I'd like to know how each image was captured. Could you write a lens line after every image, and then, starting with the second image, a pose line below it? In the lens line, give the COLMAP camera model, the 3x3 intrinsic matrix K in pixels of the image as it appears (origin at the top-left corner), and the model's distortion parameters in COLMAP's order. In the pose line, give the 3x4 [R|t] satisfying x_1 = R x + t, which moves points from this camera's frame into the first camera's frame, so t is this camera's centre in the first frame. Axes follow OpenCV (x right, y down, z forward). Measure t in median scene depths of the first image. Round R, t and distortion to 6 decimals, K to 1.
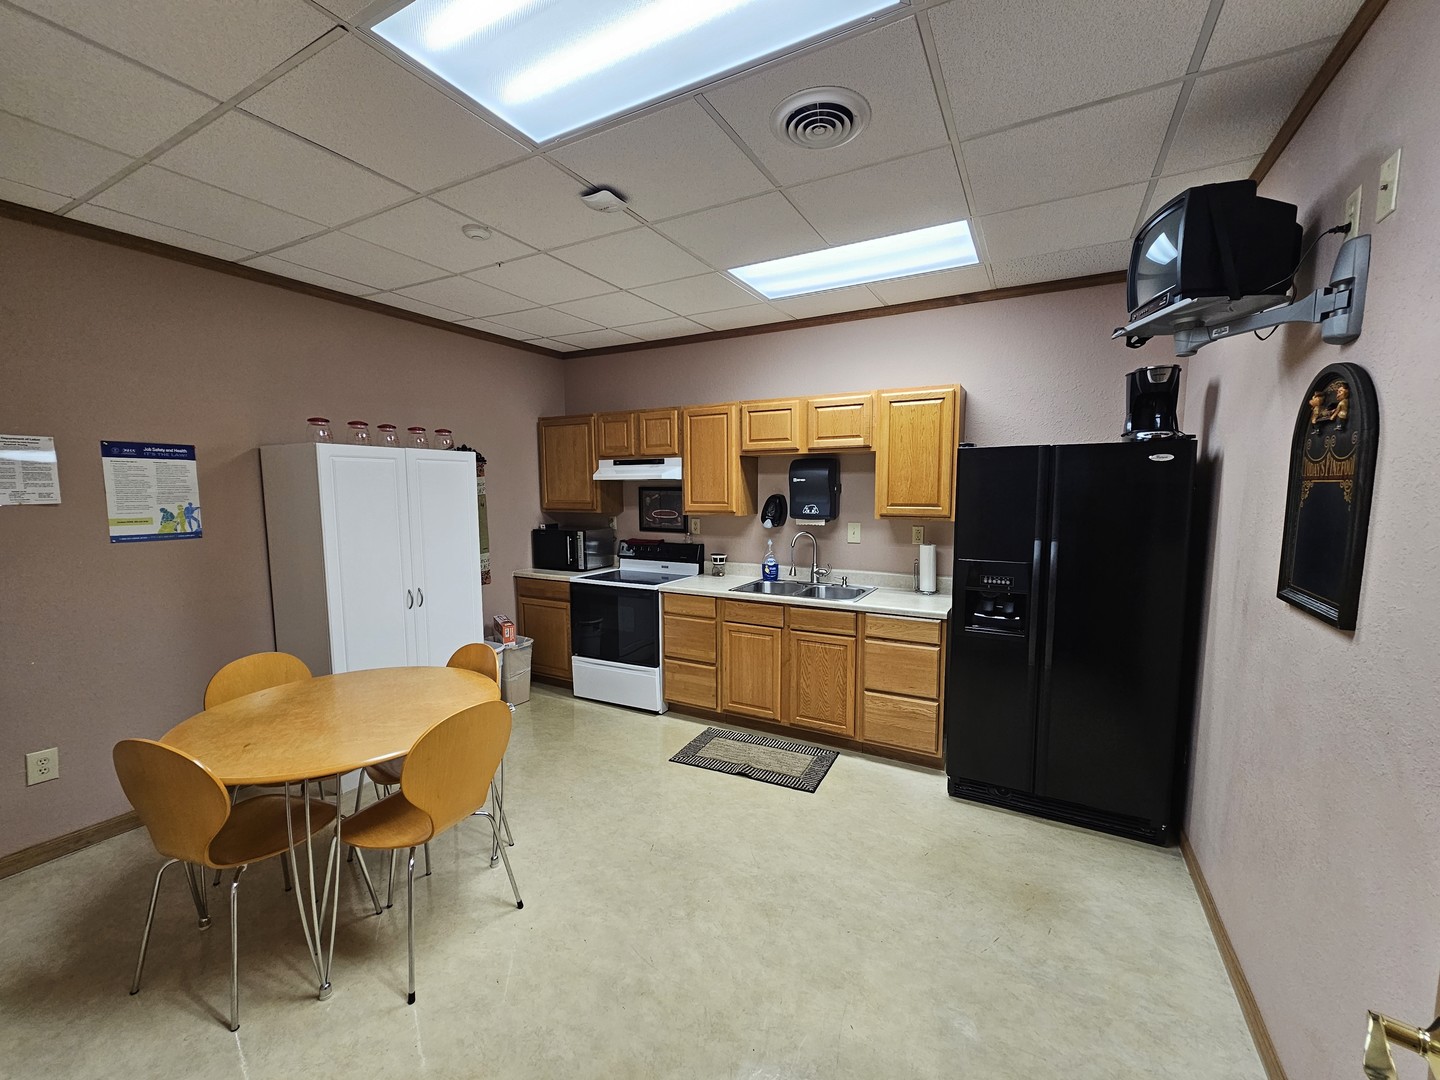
lens RADIAL K [[585.8, 0, 724.9], [0, 585.8, 547.5], [0, 0, 1]] dist [0.000359, -0.000073]
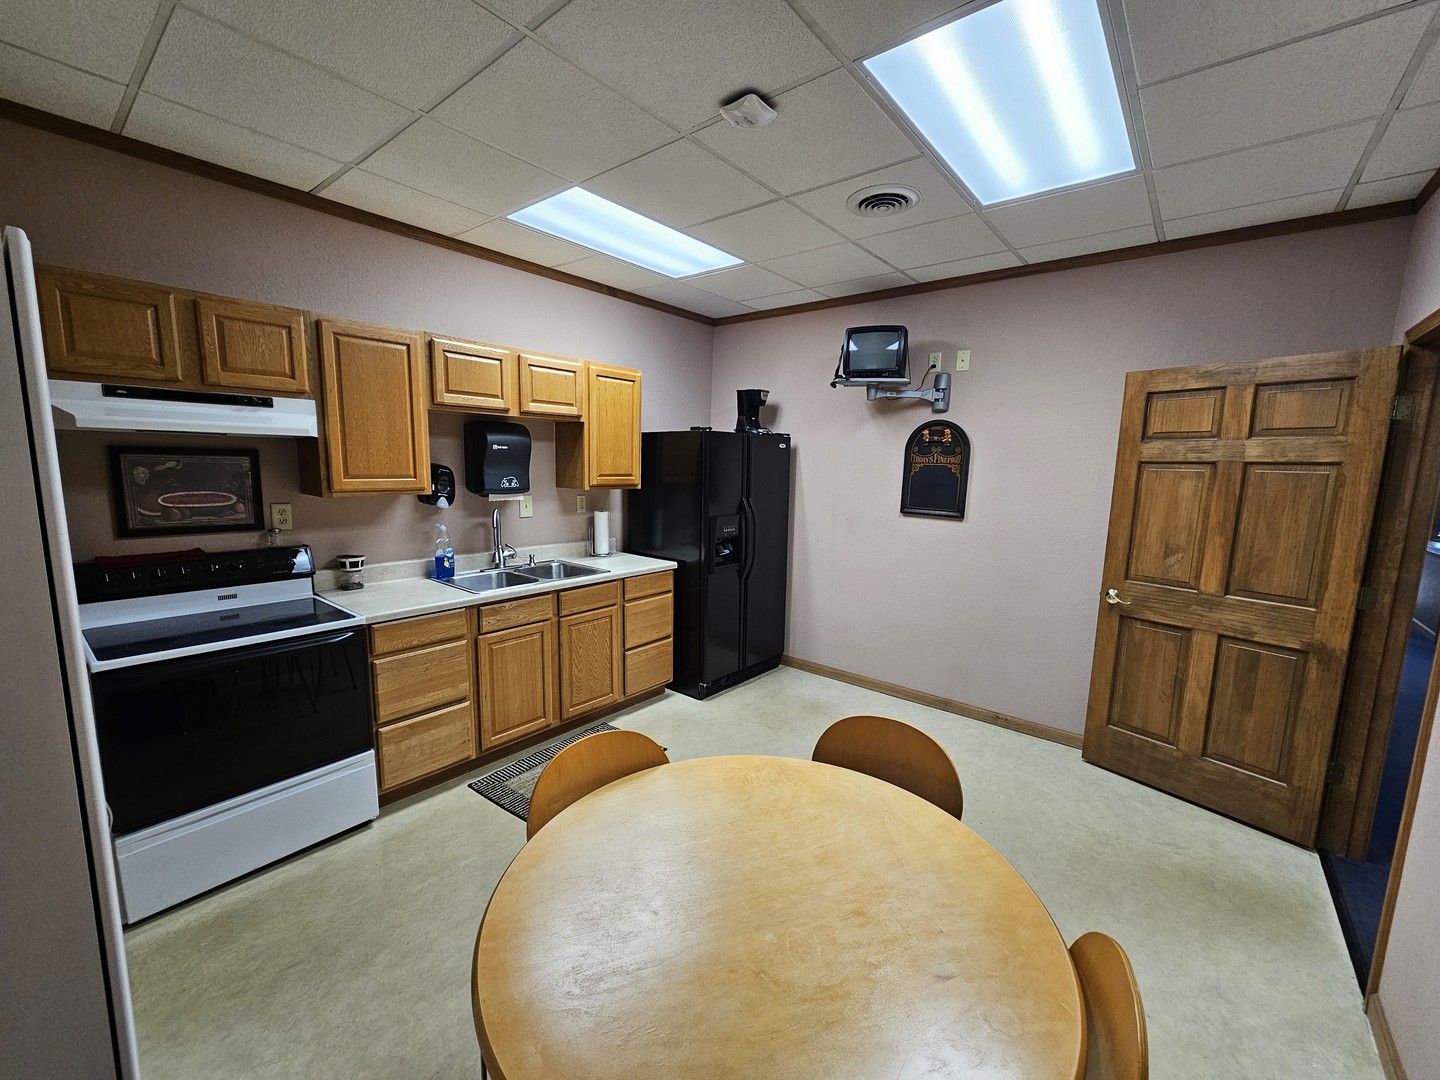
lens RADIAL K [[585.8, 0, 724.9], [0, 585.8, 547.5], [0, 0, 1]] dist [0.000359, -0.000073]
pose [[0.184740, -0.136577, 0.973251, -0.657276], [0.075912, 0.989321, 0.124422, -0.054493], [-0.979851, 0.050895, 0.193135, 0.543493]]
